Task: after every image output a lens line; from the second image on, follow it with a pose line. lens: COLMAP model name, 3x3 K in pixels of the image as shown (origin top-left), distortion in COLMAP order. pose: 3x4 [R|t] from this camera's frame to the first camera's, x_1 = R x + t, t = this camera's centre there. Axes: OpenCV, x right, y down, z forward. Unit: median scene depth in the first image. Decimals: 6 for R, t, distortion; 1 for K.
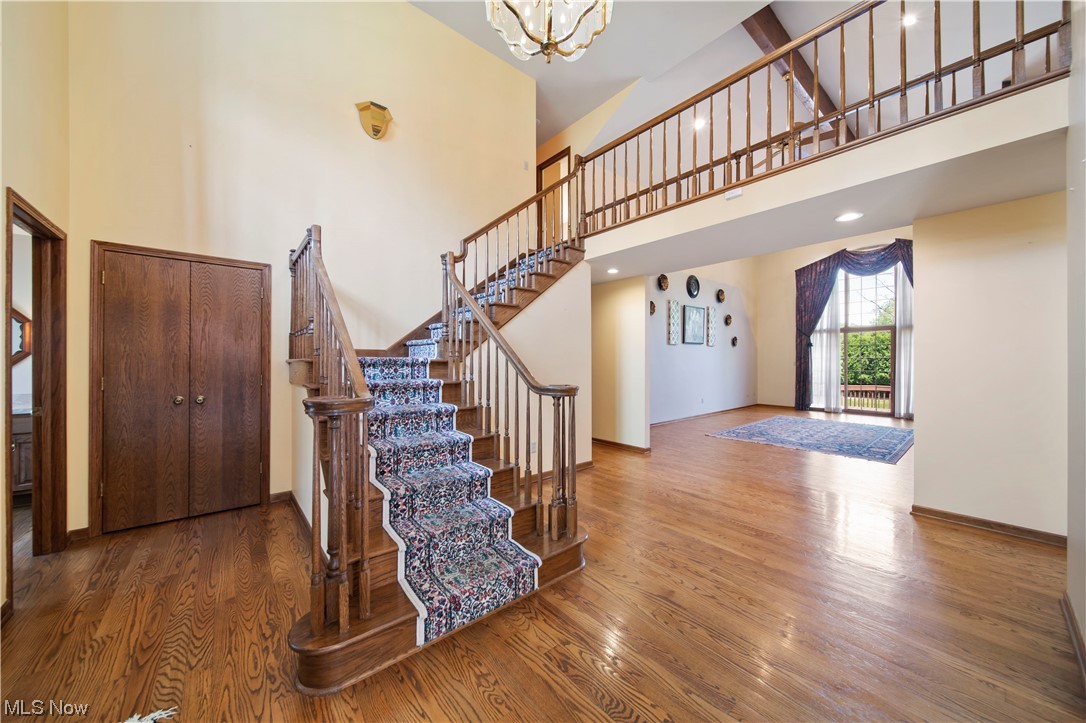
lens RADIAL K [[379.8, 0, 539.4], [0, 379.8, 360.5], [0, 0, 1]] dist [0.000754, -0.000019]
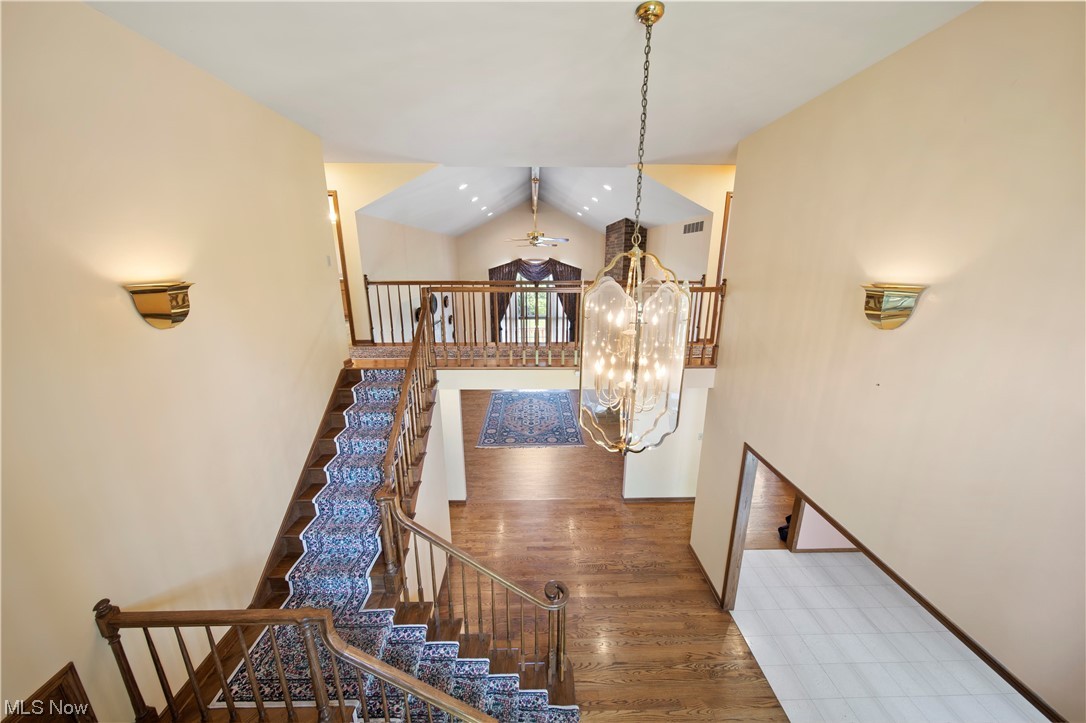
lens RADIAL K [[379.8, 0, 539.8], [0, 379.8, 359.0], [0, 0, 1]] dist [0.000754, -0.000019]
pose [[0.623709, -0.205061, 0.754279, -0.898701], [0.005863, 0.966175, 0.257821, -1.161865], [-0.781634, -0.156383, 0.603815, 0.353292]]
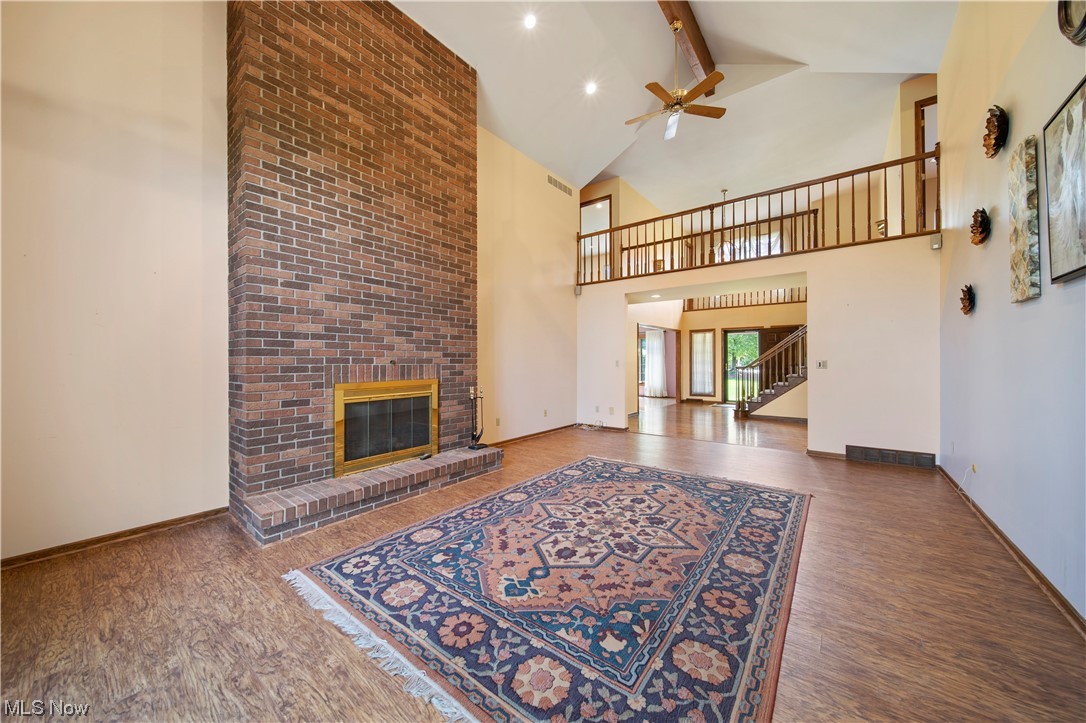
lens RADIAL K [[379.8, 0, 544.5], [0, 379.8, 362.2], [0, 0, 1]] dist [0.000754, -0.000019]
pose [[-0.975767, 0.001150, -0.218807, 2.631406], [-0.000830, 0.999960, 0.008959, 0.001413], [0.218809, 0.008923, -0.975727, 4.109269]]
